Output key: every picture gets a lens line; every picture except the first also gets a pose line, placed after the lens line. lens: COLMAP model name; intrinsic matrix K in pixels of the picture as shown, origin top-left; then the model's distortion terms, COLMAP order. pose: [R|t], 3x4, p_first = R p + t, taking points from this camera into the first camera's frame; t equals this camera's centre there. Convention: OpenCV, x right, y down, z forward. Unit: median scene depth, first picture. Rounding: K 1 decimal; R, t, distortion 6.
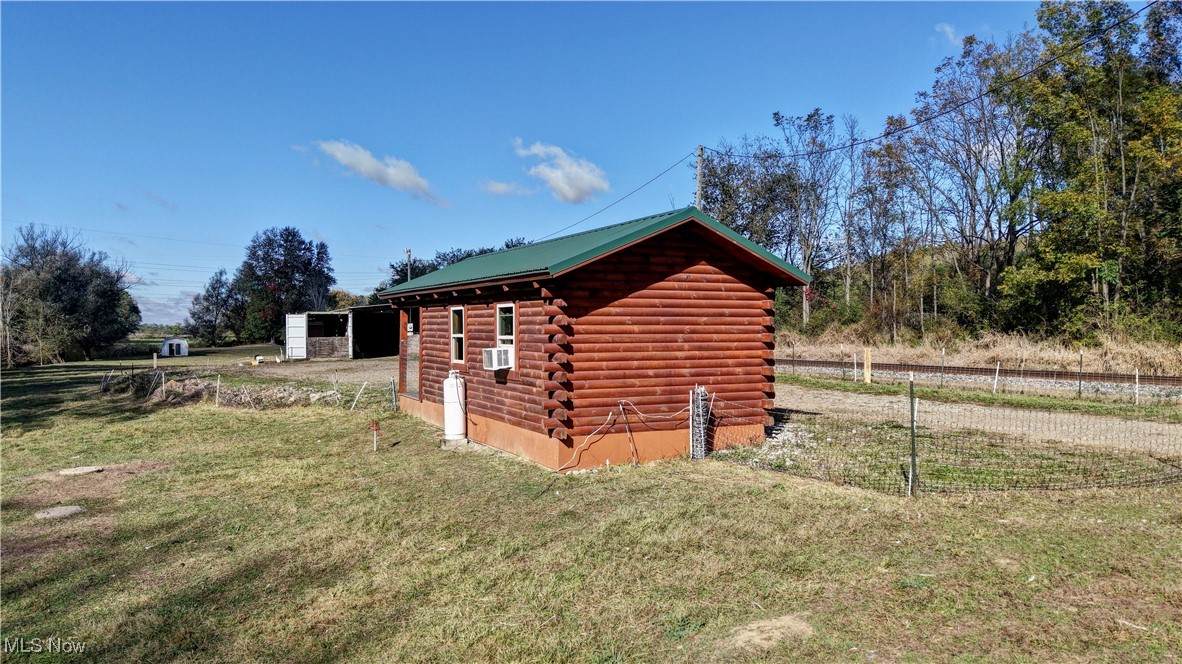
lens RADIAL K [[809.5, 0, 591.0], [0, 809.5, 332.0], [0, 0, 1]] dist [0.005820, 0.002027]
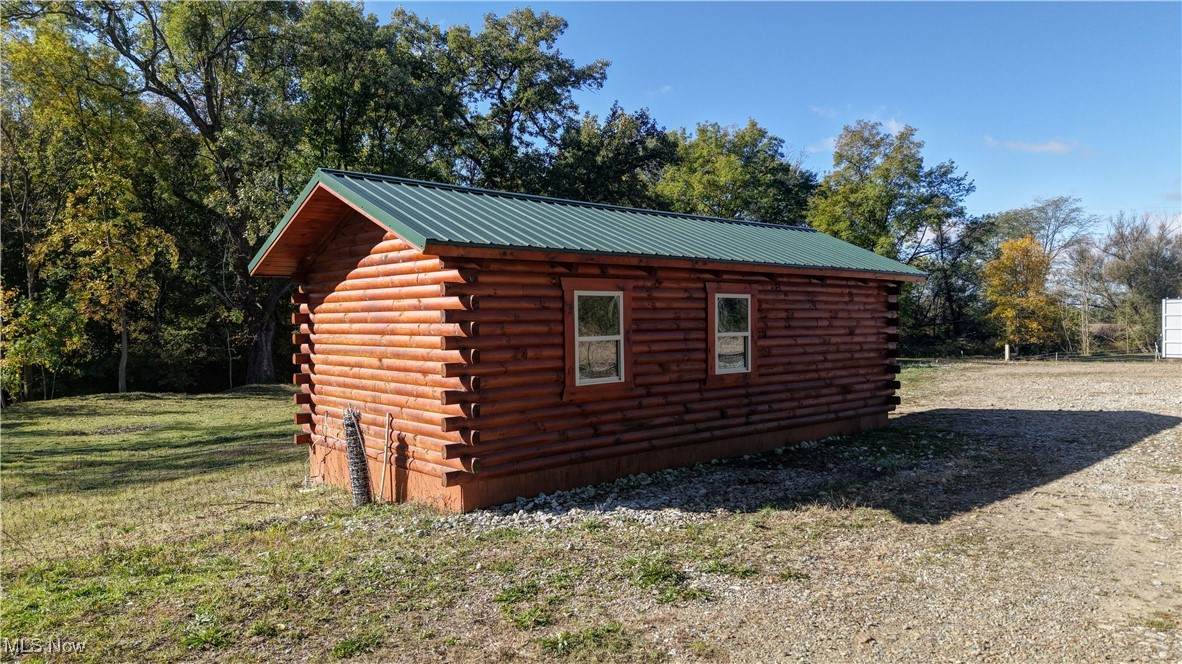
lens RADIAL K [[809.5, 0, 591.0], [0, 809.5, 332.0], [0, 0, 1]] dist [0.005820, 0.002027]
pose [[0.269011, 0.011794, -0.963065, 0.097284], [0.003419, 0.999907, 0.013200, -0.001050], [0.963131, -0.006844, 0.268946, 0.109050]]
